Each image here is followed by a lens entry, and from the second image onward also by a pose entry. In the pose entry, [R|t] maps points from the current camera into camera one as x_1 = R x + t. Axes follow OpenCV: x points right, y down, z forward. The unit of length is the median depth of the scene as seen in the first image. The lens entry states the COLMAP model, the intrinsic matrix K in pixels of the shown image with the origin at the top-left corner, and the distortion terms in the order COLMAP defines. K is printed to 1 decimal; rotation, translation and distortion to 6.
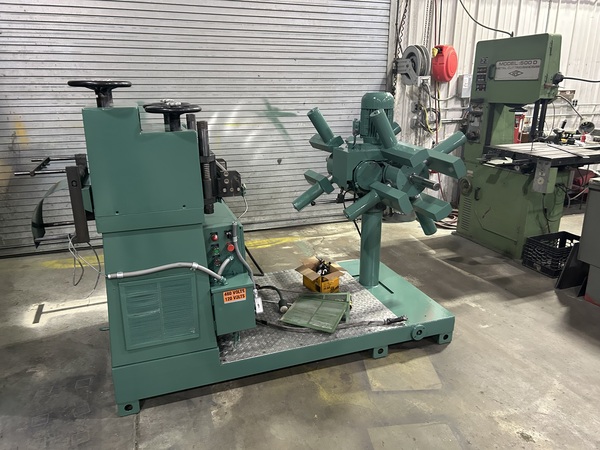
lens RADIAL K [[447.7, 0, 304.8], [0, 447.7, 223.3], [0, 0, 1]] dist [0.022872, -0.026612]
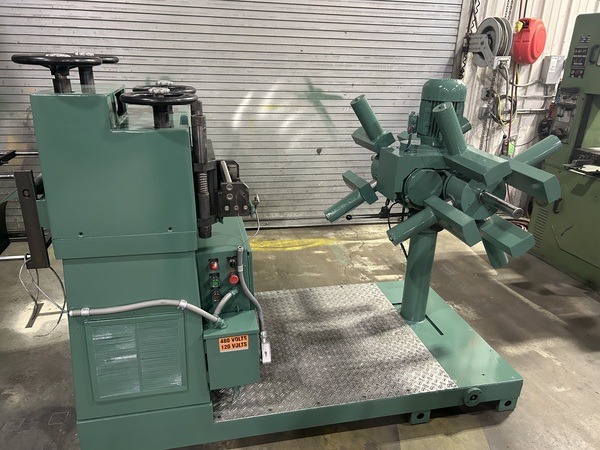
lens RADIAL K [[447.7, 0, 295.9], [0, 447.7, 227.8], [0, 0, 1]] dist [0.022872, -0.026612]
pose [[0.990379, 0.074056, -0.116896, 0.016518], [-0.066663, 0.995594, 0.065939, -0.062745], [0.121264, -0.057512, 0.990953, 0.171624]]
